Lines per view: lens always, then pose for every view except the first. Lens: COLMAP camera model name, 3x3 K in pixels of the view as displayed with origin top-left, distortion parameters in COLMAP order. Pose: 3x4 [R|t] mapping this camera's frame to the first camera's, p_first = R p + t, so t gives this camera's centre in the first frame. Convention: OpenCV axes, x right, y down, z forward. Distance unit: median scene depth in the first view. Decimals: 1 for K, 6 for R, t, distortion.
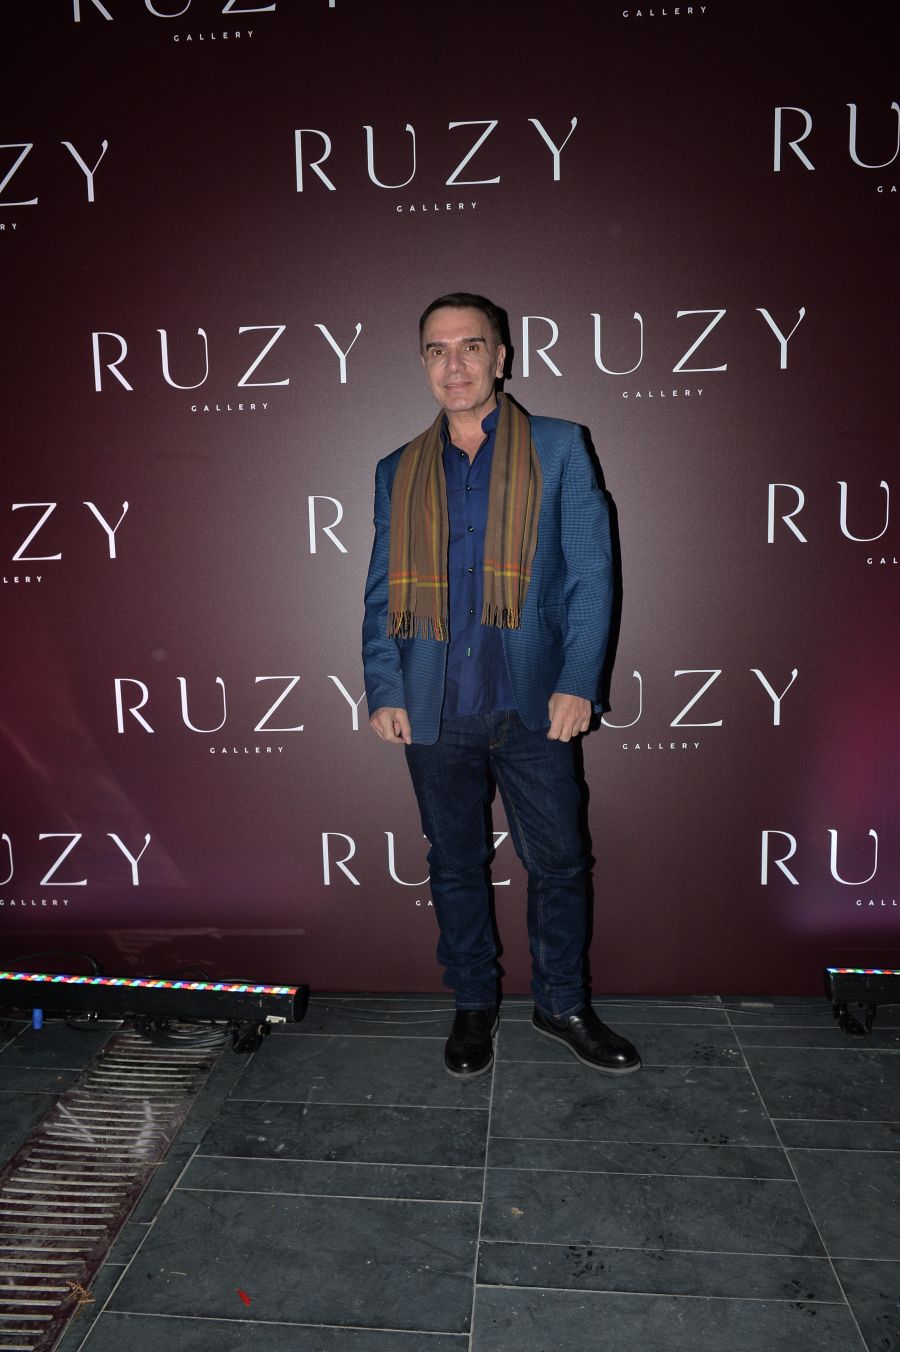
lens RADIAL K [[933.2, 0, 443.3], [0, 933.2, 682.4], [0, 0, 1]] dist [-0.013928, -0.001458]
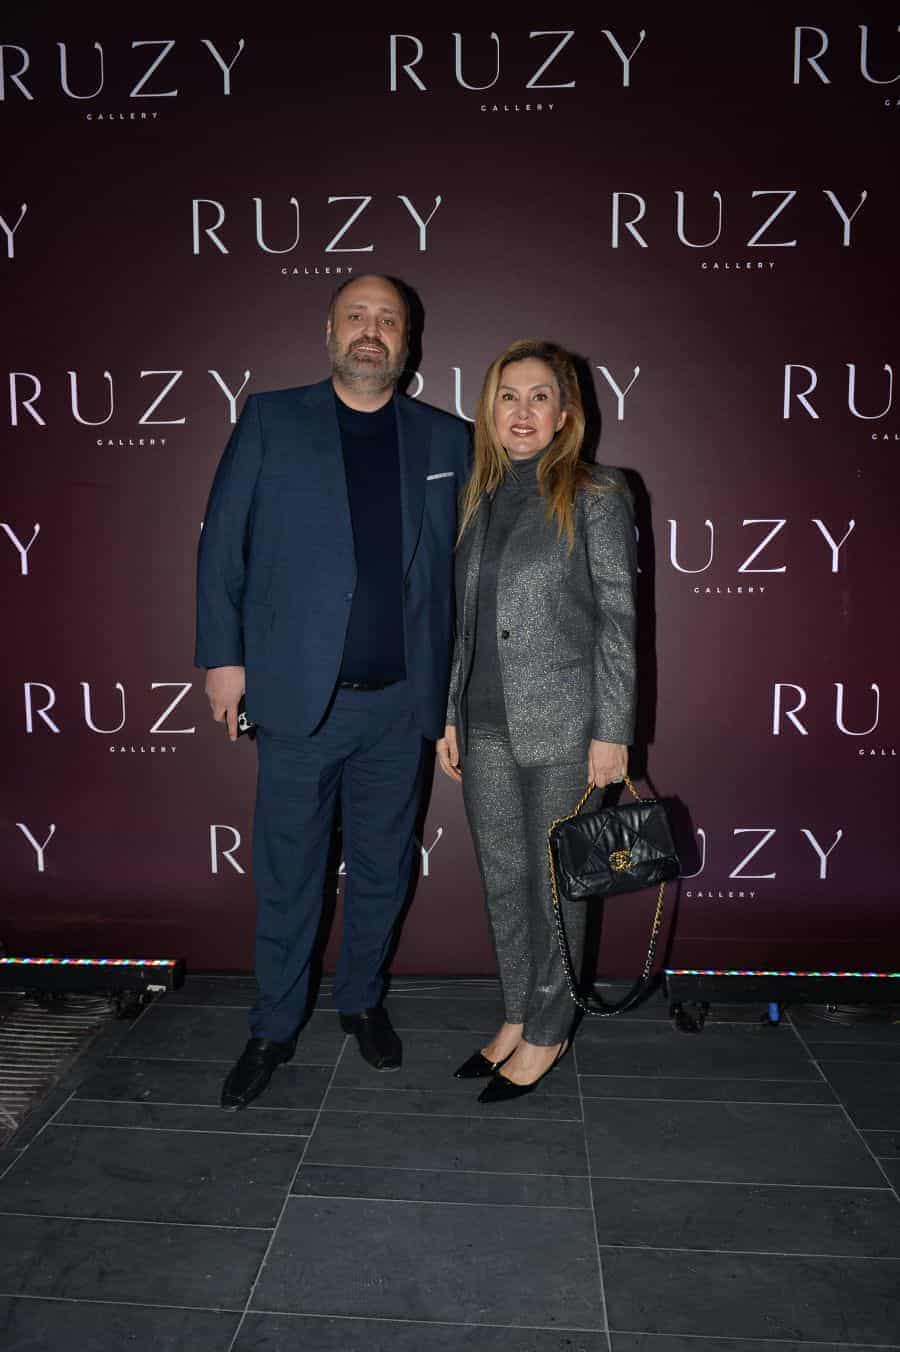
lens RADIAL K [[974.7, 0, 445.9], [0, 974.7, 678.4], [0, 0, 1]] dist [-0.013312, -0.010875]
pose [[0.999635, 0.017105, 0.020936, 0.132829], [-0.016780, 0.999738, -0.015595, 0.000365], [-0.021197, 0.015238, 0.999659, -0.176878]]
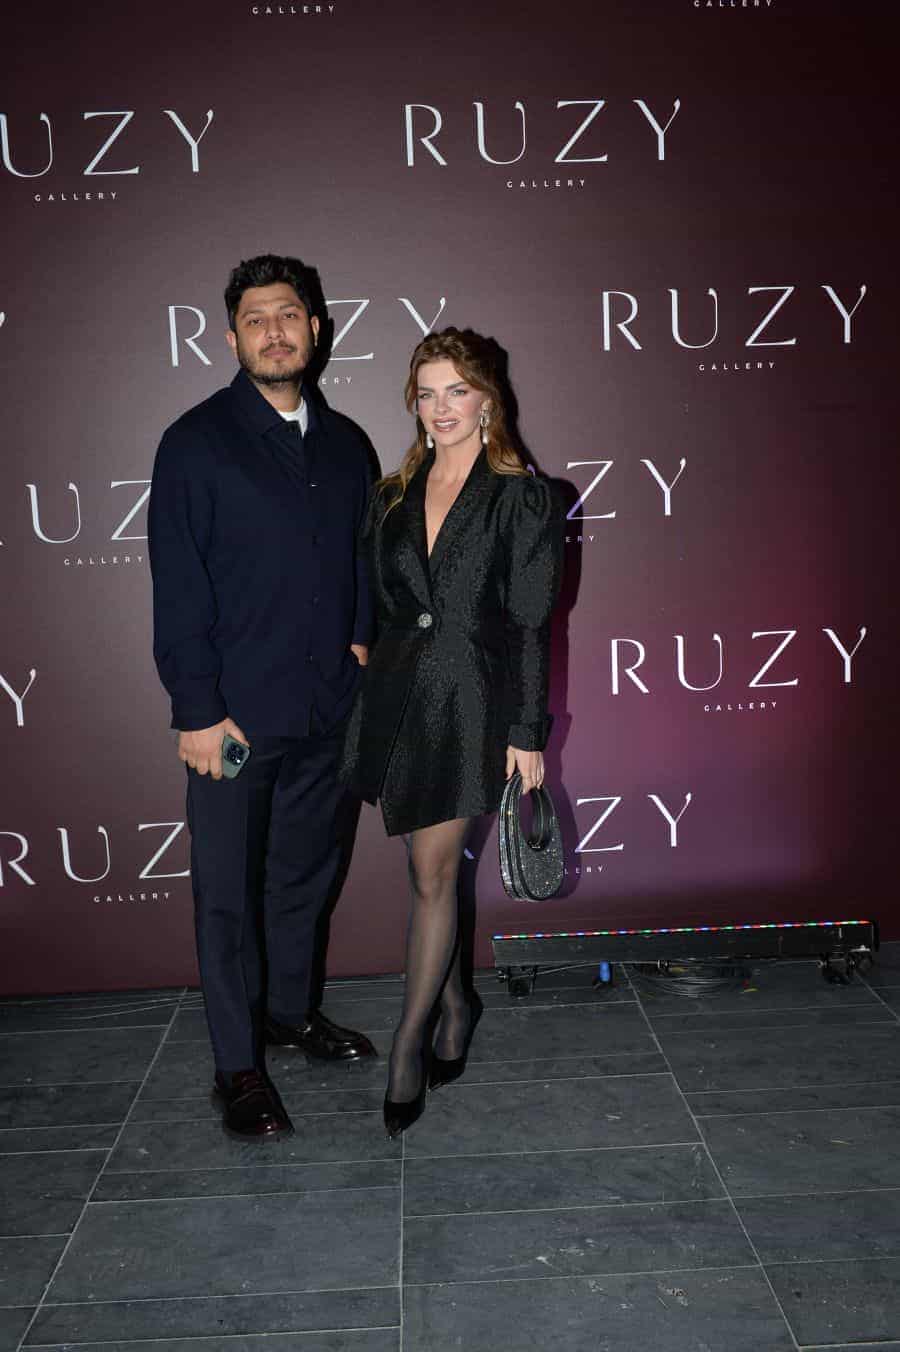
lens RADIAL K [[1260.1, 0, 456.6], [0, 1260.1, 679.6], [0, 0, 1]] dist [-0.019587, 0.000000]
pose [[0.991850, -0.036737, 0.122003, 0.213799], [0.034933, 0.999247, 0.016891, -0.003142], [-0.122532, -0.012491, 0.992386, -0.387572]]
